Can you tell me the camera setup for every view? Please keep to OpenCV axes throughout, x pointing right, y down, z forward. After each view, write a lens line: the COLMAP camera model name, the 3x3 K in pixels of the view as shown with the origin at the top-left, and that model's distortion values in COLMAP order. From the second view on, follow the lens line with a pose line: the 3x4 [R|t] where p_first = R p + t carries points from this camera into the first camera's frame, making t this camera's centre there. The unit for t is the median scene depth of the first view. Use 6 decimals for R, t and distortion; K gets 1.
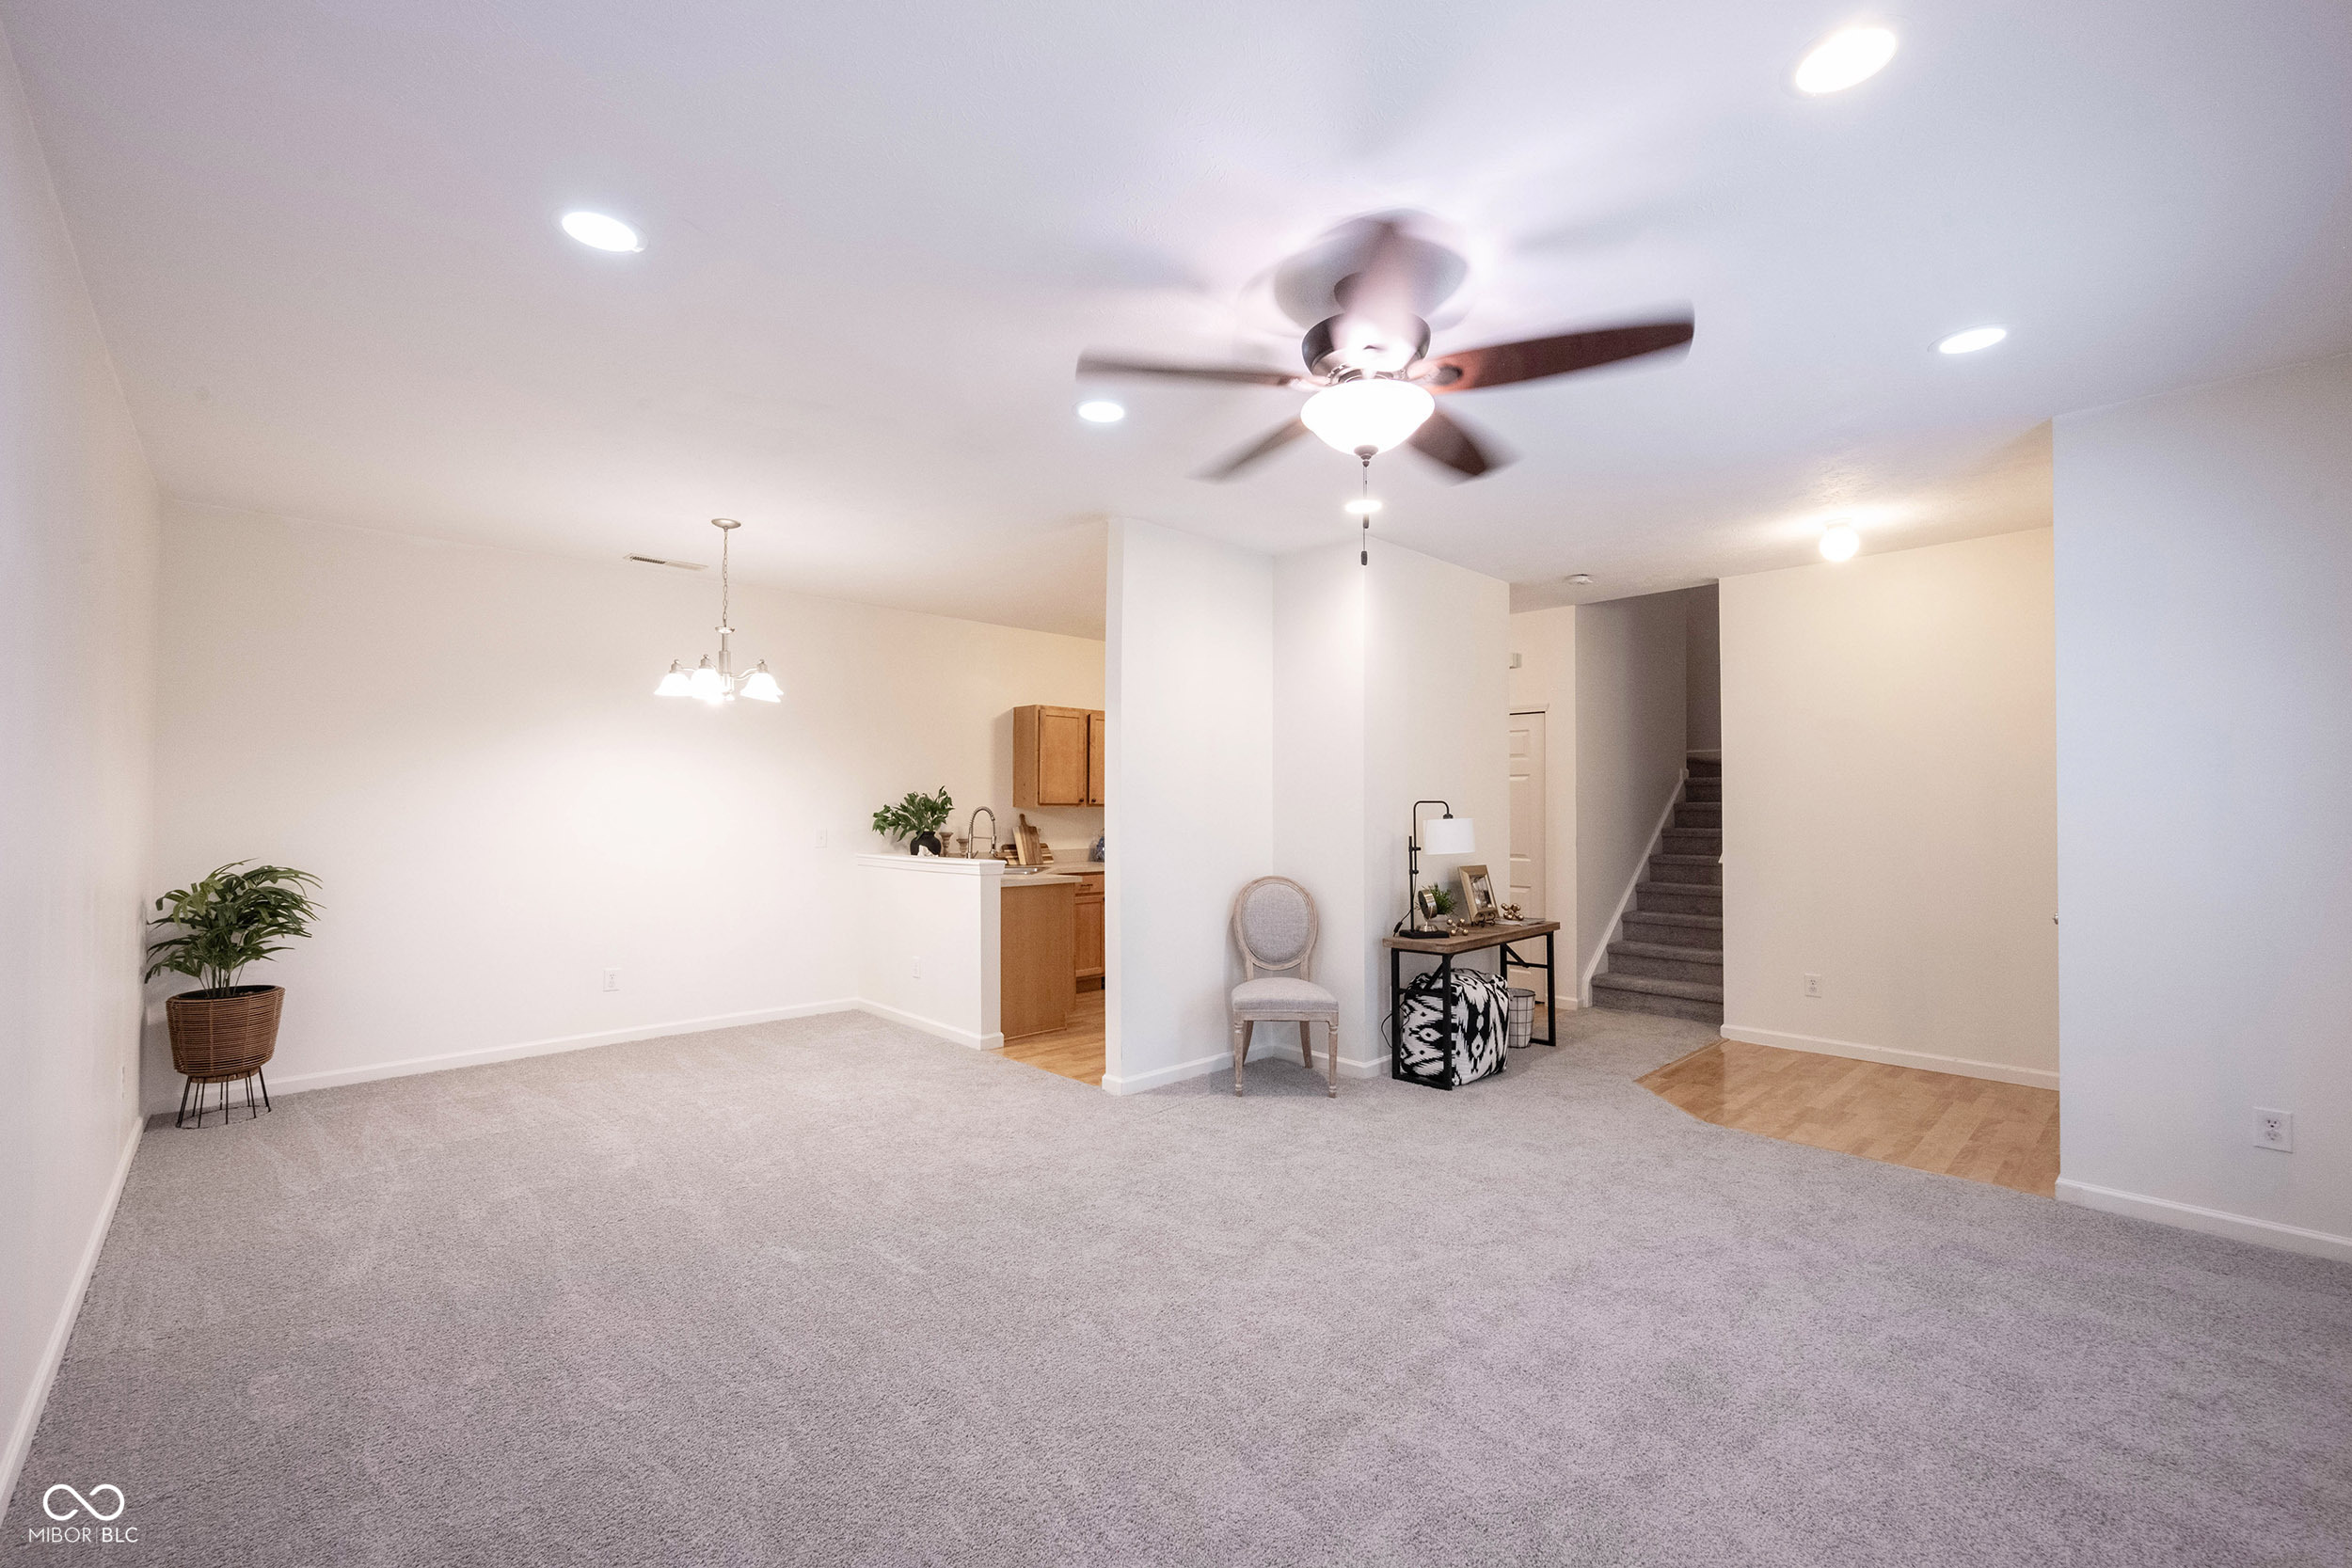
lens RADIAL K [[936.4, 0, 1170.9], [0, 936.4, 794.3], [0, 0, 1]] dist [0.000791, -0.000221]
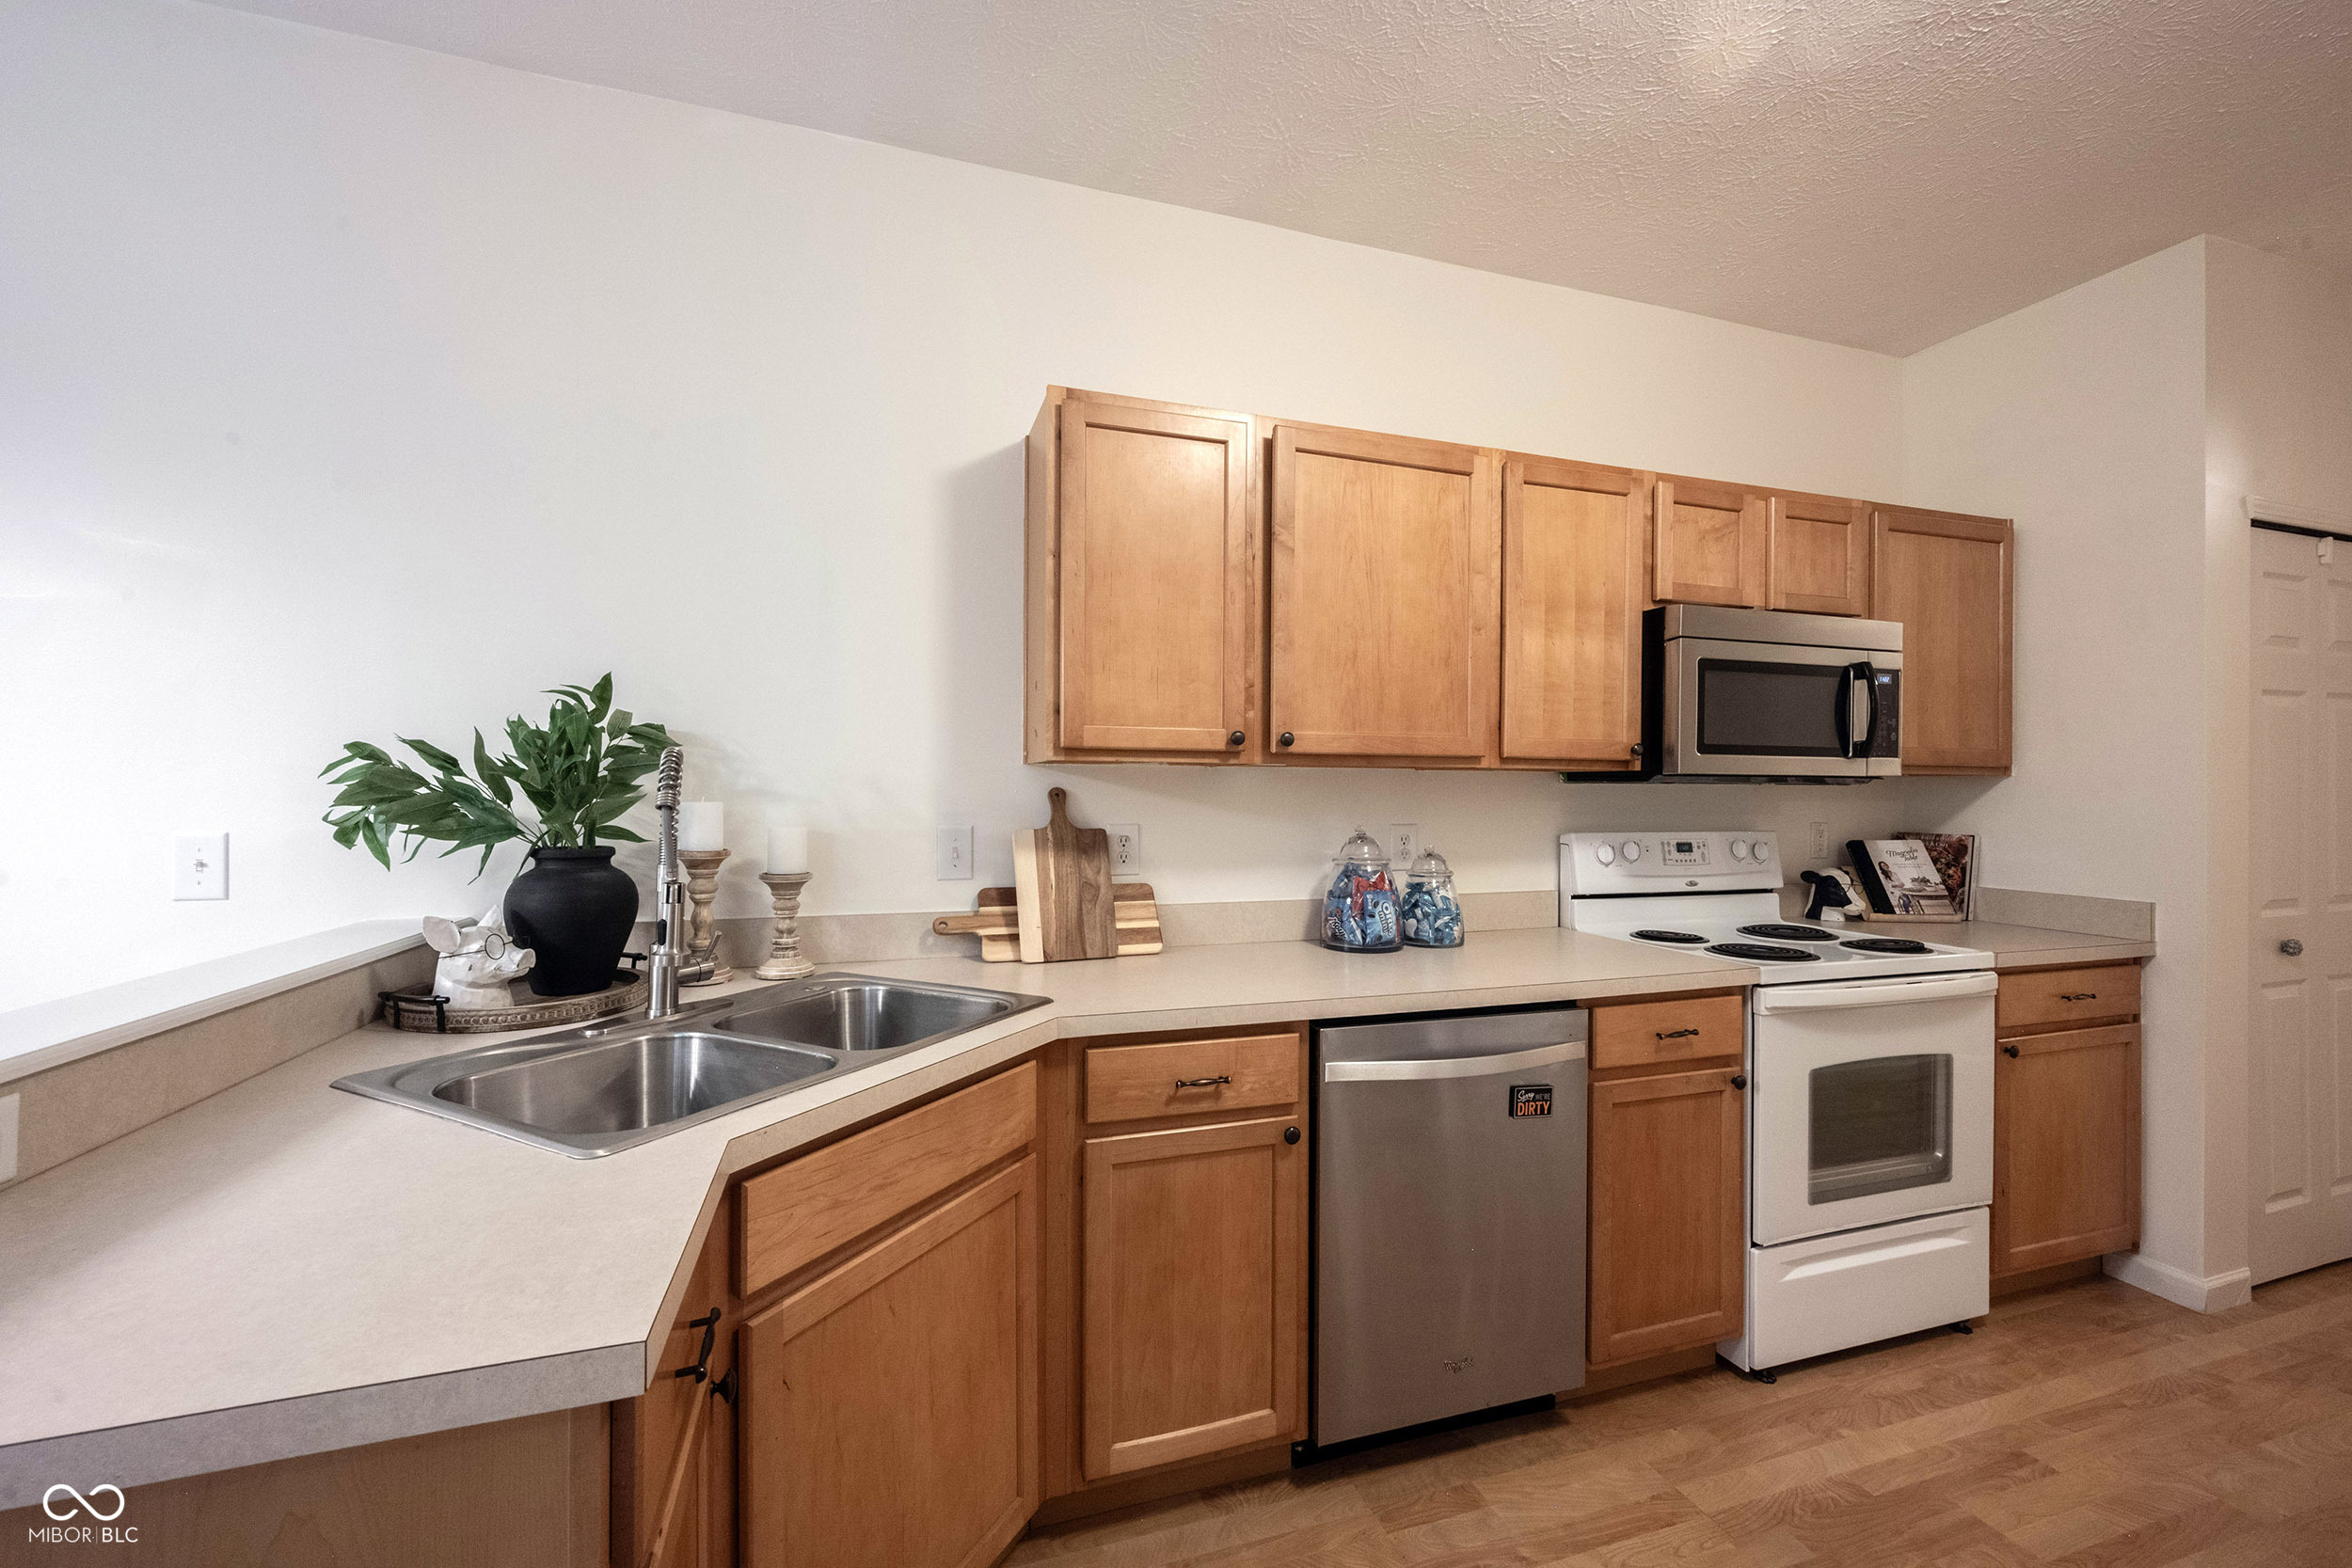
lens RADIAL K [[936.4, 0, 1169.5], [0, 936.4, 783.1], [0, 0, 1]] dist [0.000791, -0.000221]
pose [[0.905693, 0.002790, -0.423924, 0.002484], [0.000195, 0.999976, 0.006997, 0.026882], [0.423933, -0.006420, 0.905671, 1.118659]]
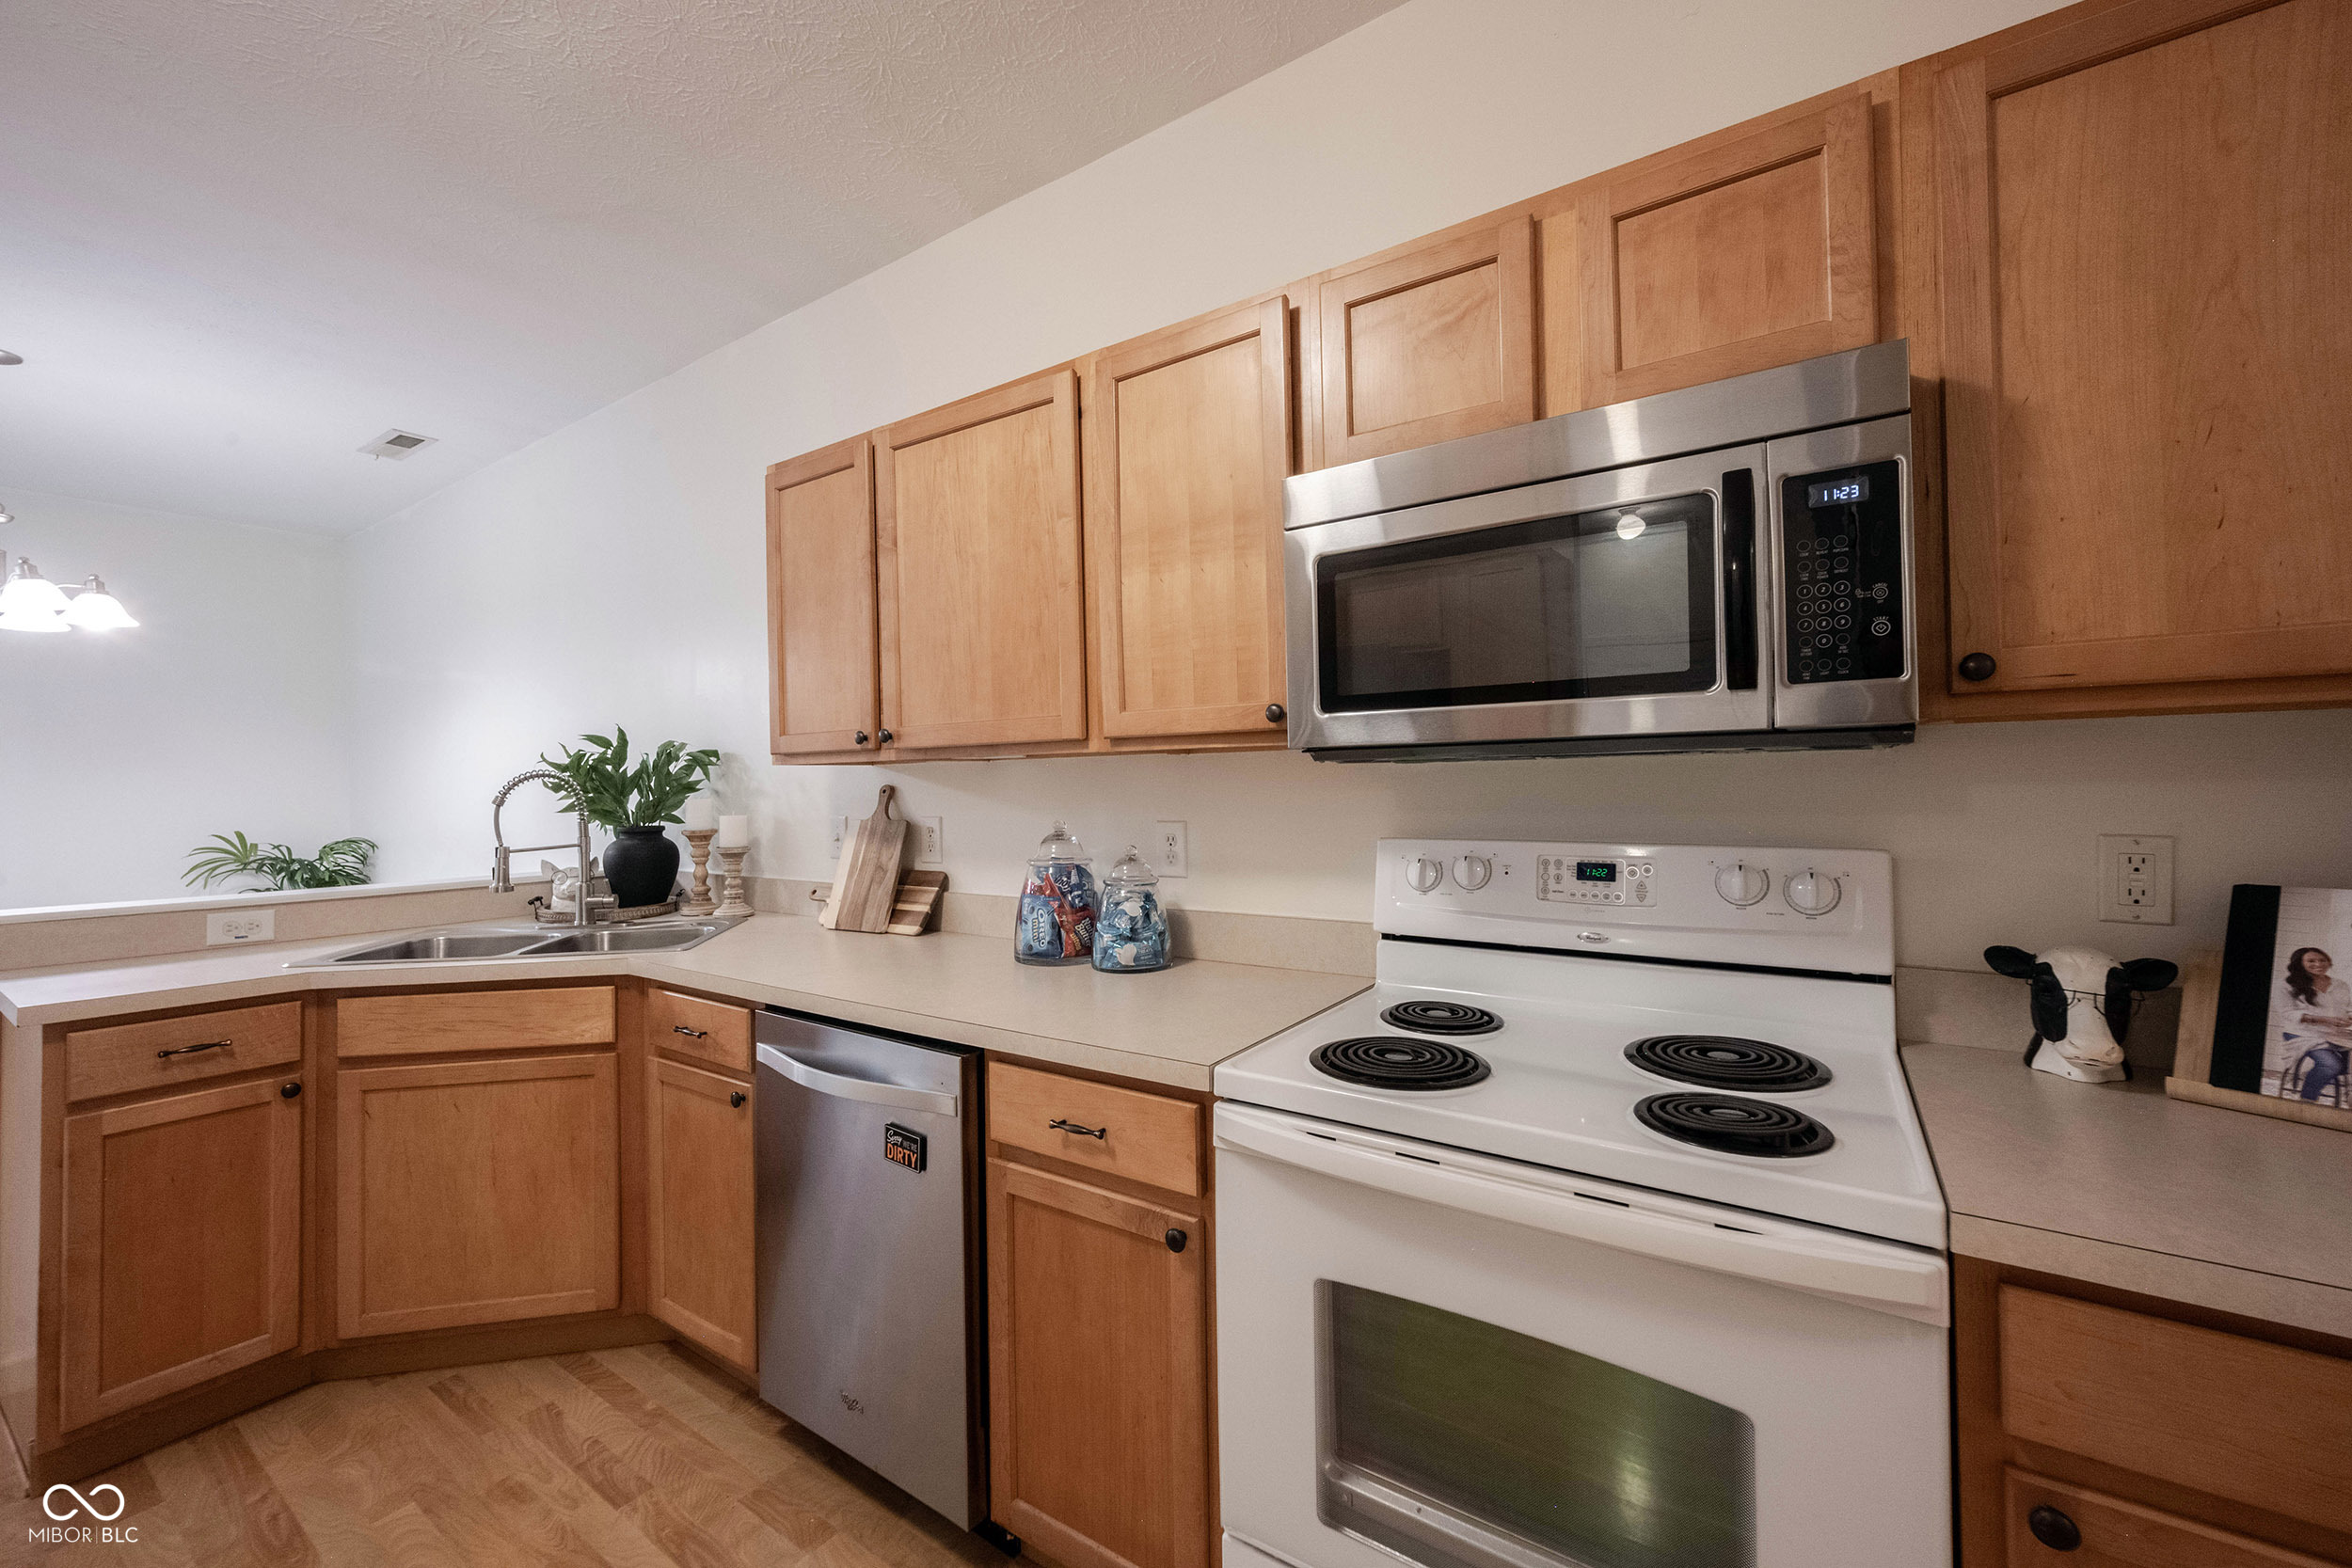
lens RADIAL K [[936.4, 0, 1187.5], [0, 936.4, 777.0], [0, 0, 1]] dist [0.000791, -0.000221]
pose [[0.215867, -0.010515, -0.976366, 0.318925], [0.030517, 0.999526, -0.004018, 0.034975], [0.975946, -0.028929, 0.216086, 1.560173]]
